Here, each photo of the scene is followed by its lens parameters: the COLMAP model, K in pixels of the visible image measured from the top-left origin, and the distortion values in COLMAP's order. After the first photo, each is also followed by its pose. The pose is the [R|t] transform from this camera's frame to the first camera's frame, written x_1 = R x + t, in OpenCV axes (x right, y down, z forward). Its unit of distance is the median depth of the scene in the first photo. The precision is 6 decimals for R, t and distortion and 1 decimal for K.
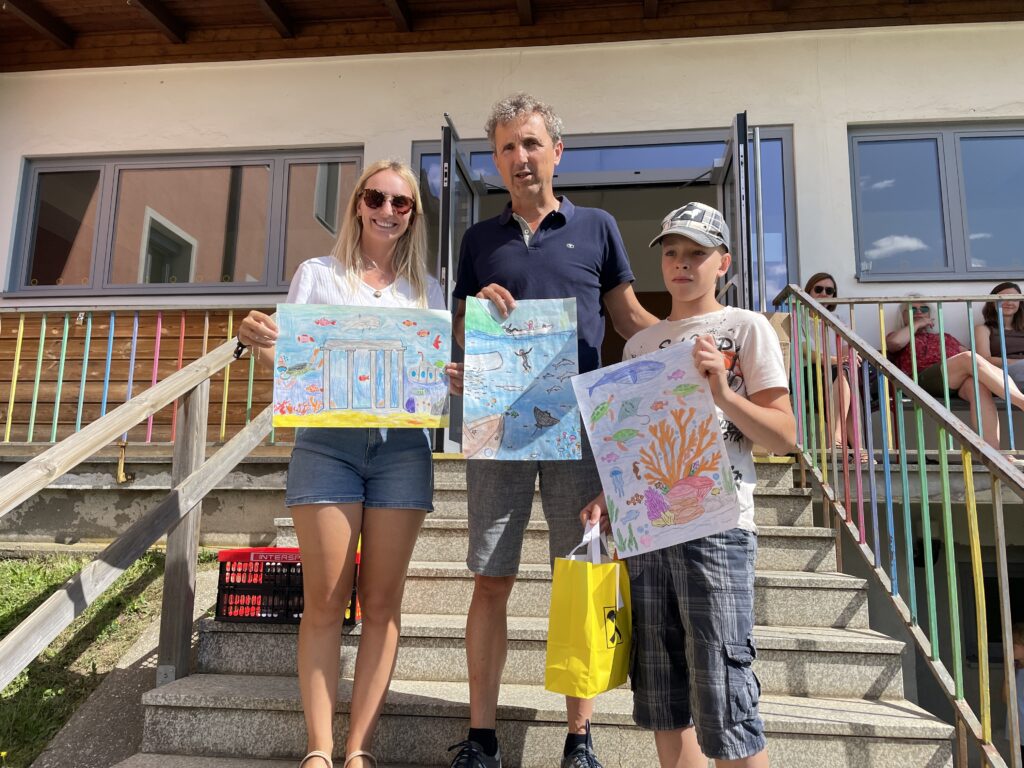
lens RADIAL K [[765.1, 0, 508.6], [0, 765.1, 377.7], [0, 0, 1]] dist [0.080817, -0.098451]
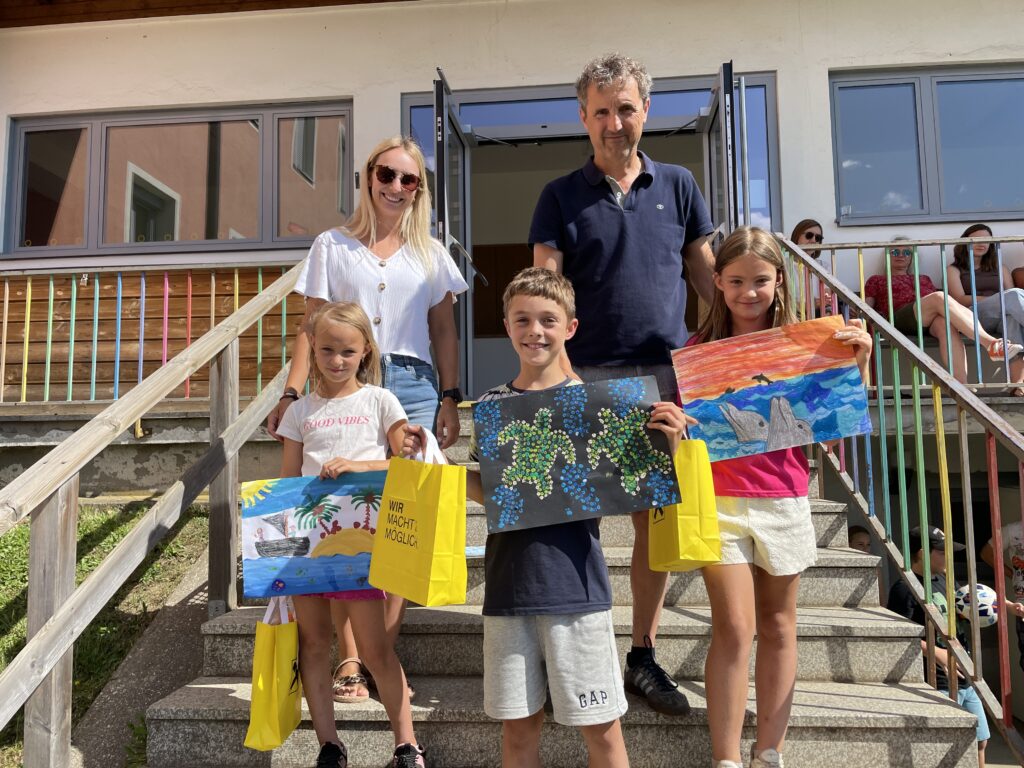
lens RADIAL K [[765.1, 0, 511.4], [0, 765.1, 379.8], [0, 0, 1]] dist [0.080817, -0.098451]
pose [[0.999249, -0.026945, 0.027843, -0.026265], [0.024876, 0.997082, 0.072167, -0.005050], [-0.029706, -0.071420, 0.997004, -0.046407]]
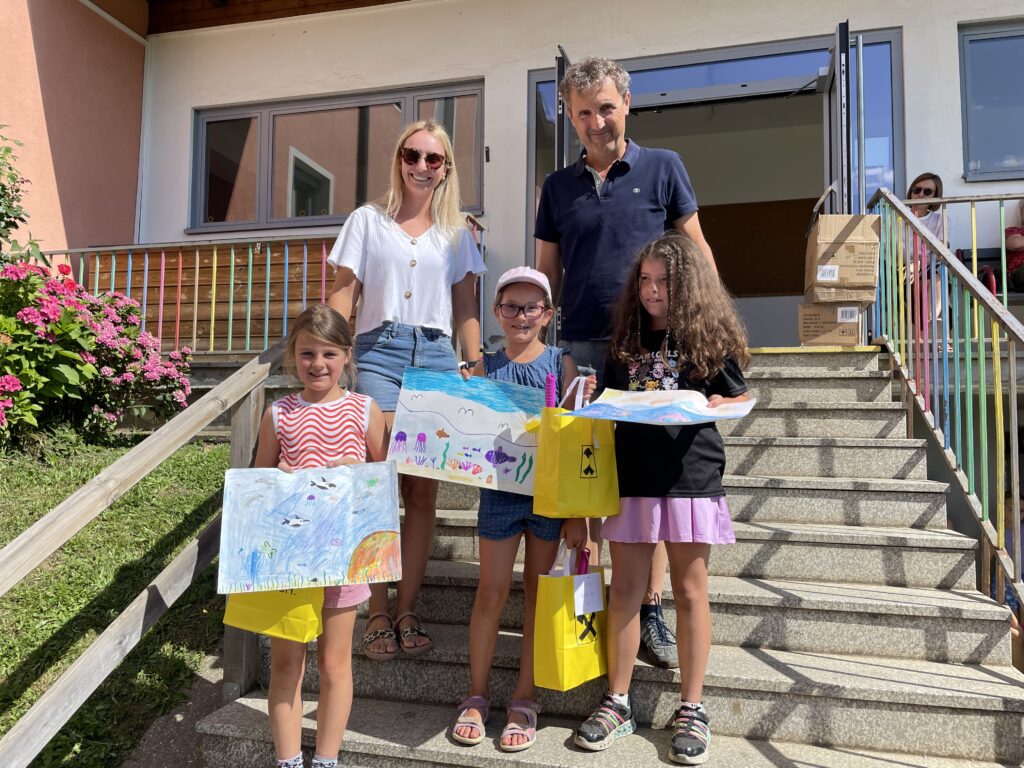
lens RADIAL K [[765.1, 0, 521.4], [0, 765.1, 380.1], [0, 0, 1]] dist [0.080817, -0.098451]
pose [[0.990356, -0.016697, -0.137533, 0.009037], [0.030609, 0.994550, 0.099664, 0.020354], [0.135119, -0.102913, 0.985470, -0.146262]]
